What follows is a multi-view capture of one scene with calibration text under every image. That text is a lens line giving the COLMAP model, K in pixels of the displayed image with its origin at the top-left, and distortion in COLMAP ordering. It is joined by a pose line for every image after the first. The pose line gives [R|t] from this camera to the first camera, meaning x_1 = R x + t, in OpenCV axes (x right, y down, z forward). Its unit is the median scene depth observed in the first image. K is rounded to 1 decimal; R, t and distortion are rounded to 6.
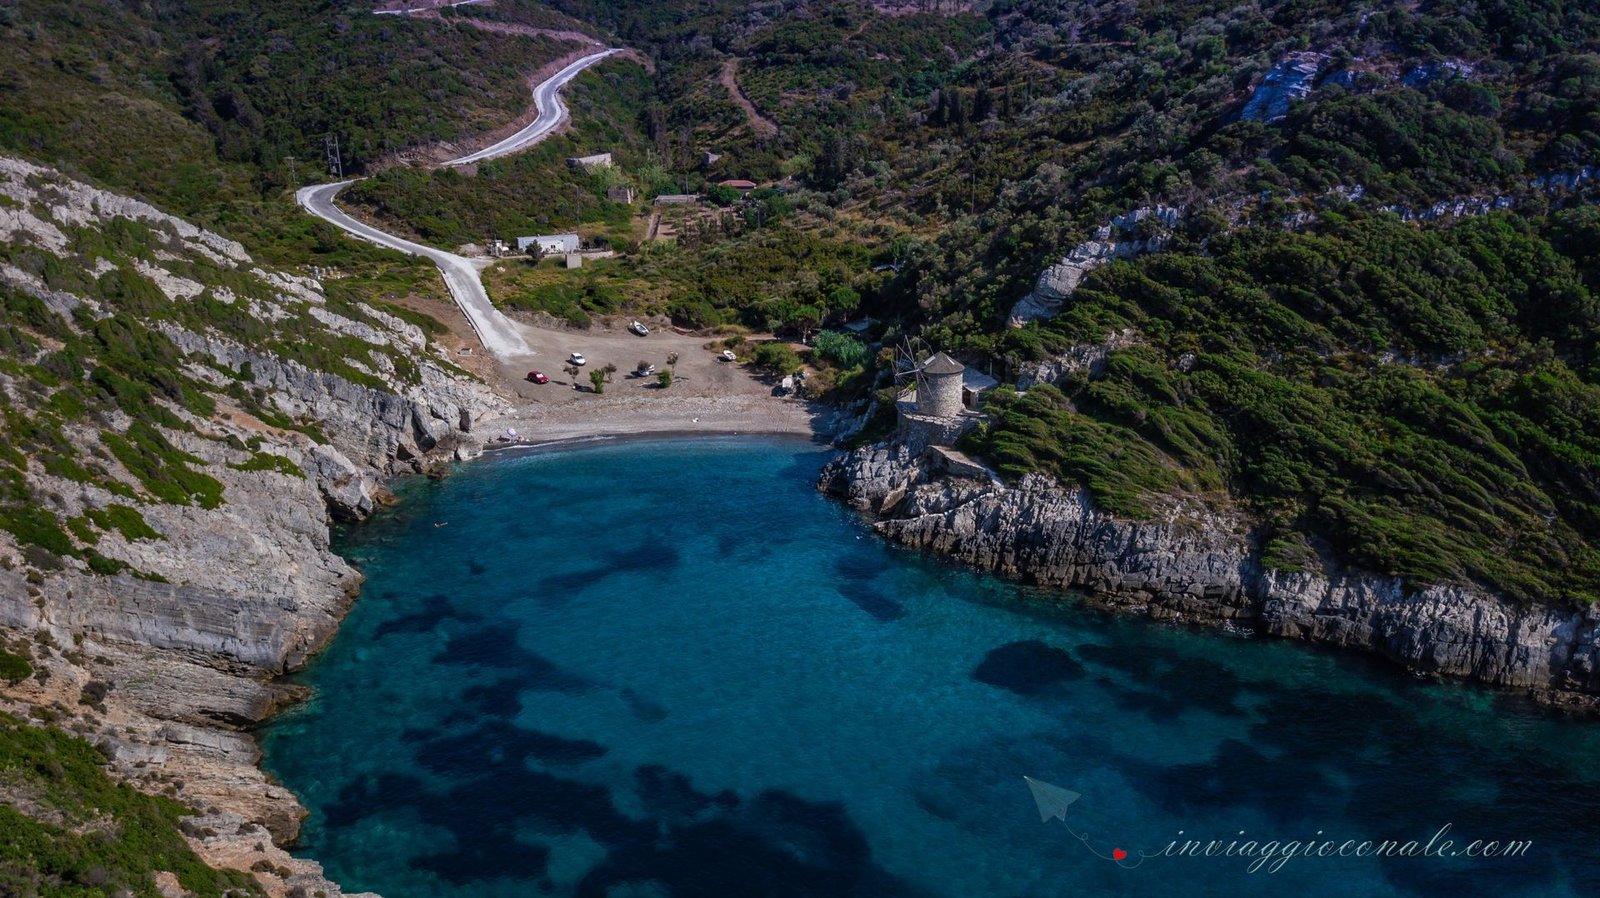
lens RADIAL K [[1256.7, 0, 800.0], [0, 1256.7, 449.0], [0, 0, 1]] dist [-0.049094, 0.100121]
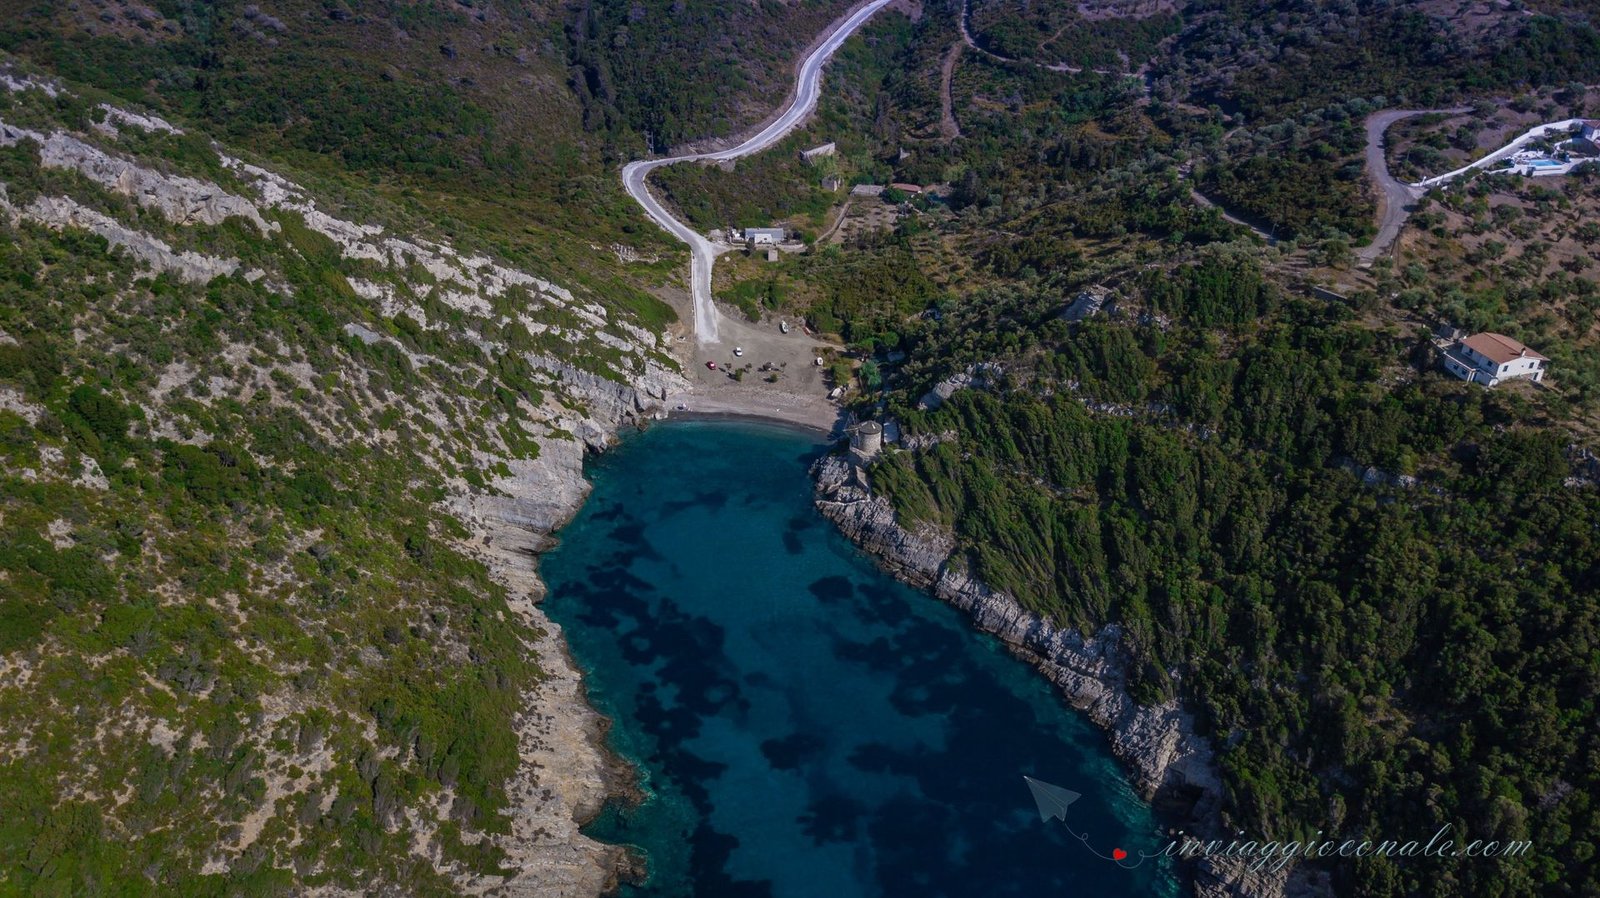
lens RADIAL K [[1254.8, 0, 800.0], [0, 1254.8, 449.0], [0, 0, 1]] dist [0.046834, -0.000754]
pose [[0.950314, 0.183426, -0.251511, 0.528690], [-0.126556, 0.965826, 0.226193, -0.483287], [0.284406, -0.183124, 0.941052, -0.966963]]
